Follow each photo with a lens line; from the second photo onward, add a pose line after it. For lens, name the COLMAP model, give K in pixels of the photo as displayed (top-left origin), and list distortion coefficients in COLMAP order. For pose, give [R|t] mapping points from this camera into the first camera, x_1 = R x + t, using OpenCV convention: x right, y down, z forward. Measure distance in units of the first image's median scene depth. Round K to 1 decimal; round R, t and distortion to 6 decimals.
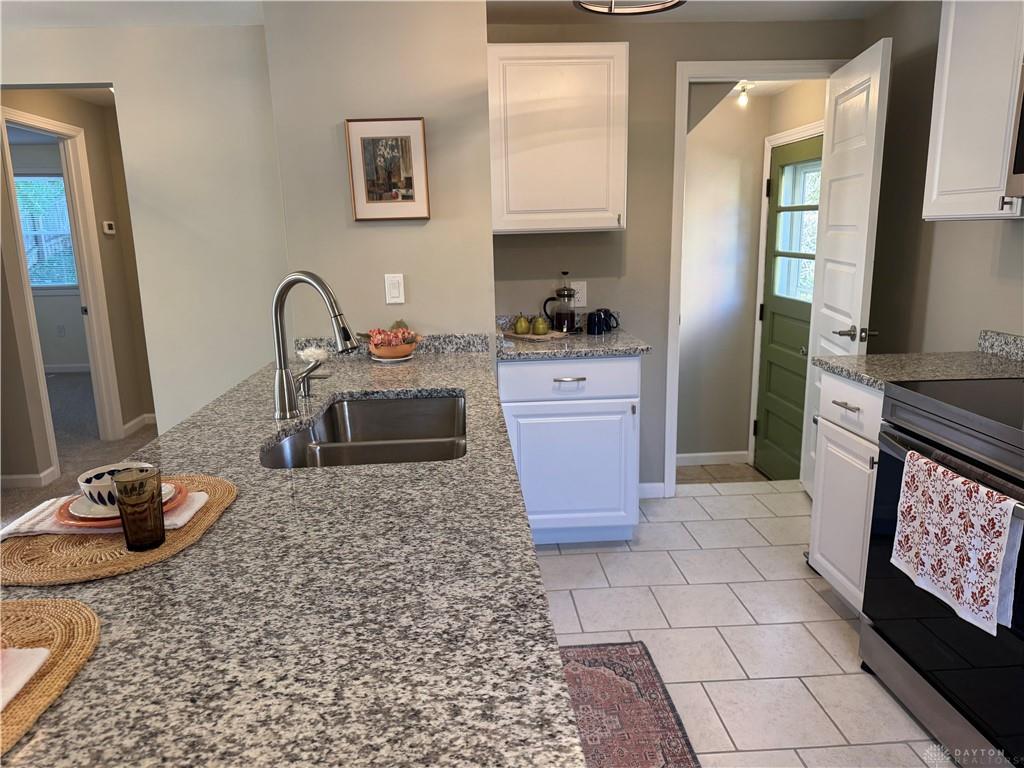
lens RADIAL K [[723.4, 0, 513.1], [0, 723.4, 391.4], [0, 0, 1]] dist [0.039437, -0.050856]
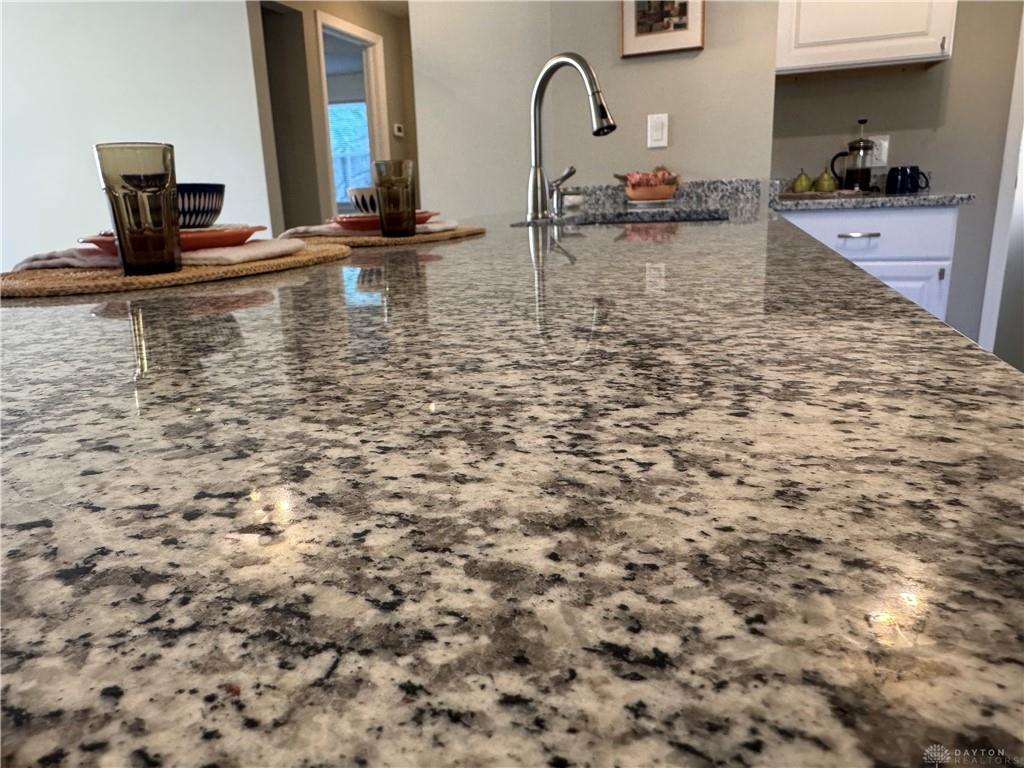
lens RADIAL K [[727.9, 0, 466.7], [0, 727.9, 380.8], [0, 0, 1]] dist [-0.005913, -0.008748]
pose [[0.916860, 0.083039, -0.390476, 0.003298], [-0.064192, 0.996065, 0.061099, 0.136228], [0.394013, -0.030954, 0.918583, 0.030125]]
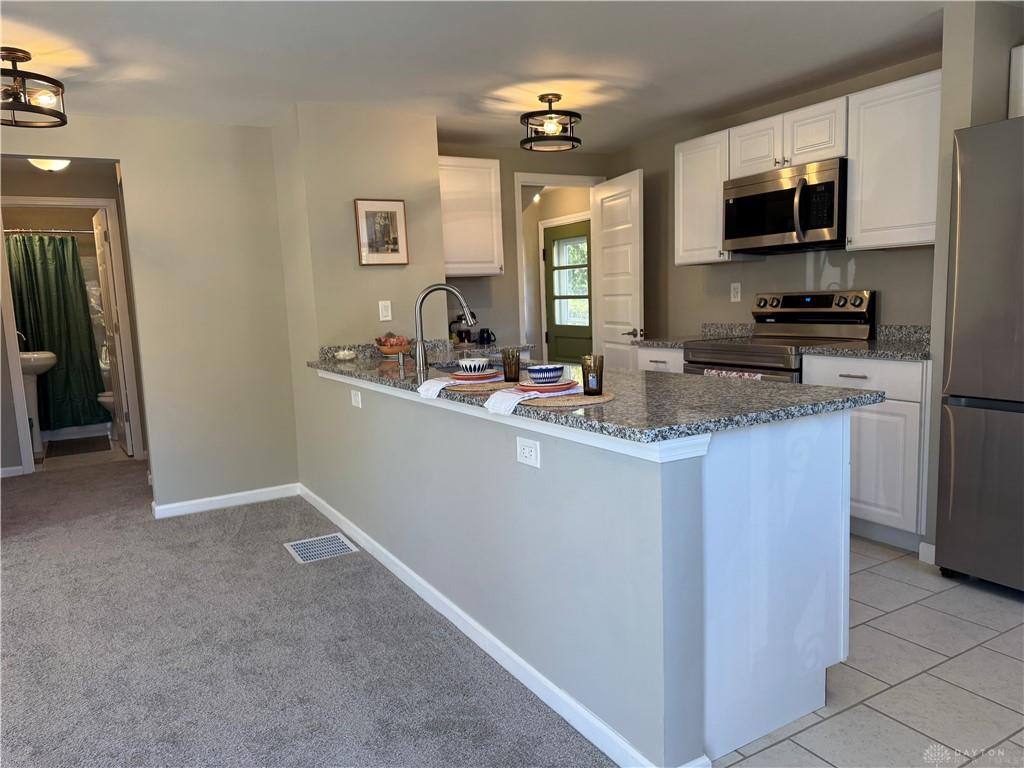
lens RADIAL K [[716.0, 0, 497.9], [0, 716.0, 398.7], [0, 0, 1]] dist [0.082157, -0.155702]
pose [[0.901848, -0.071668, 0.426067, -0.587402], [0.111433, 0.991366, -0.069113, 0.162807], [-0.417435, 0.109807, 0.902048, -0.402012]]
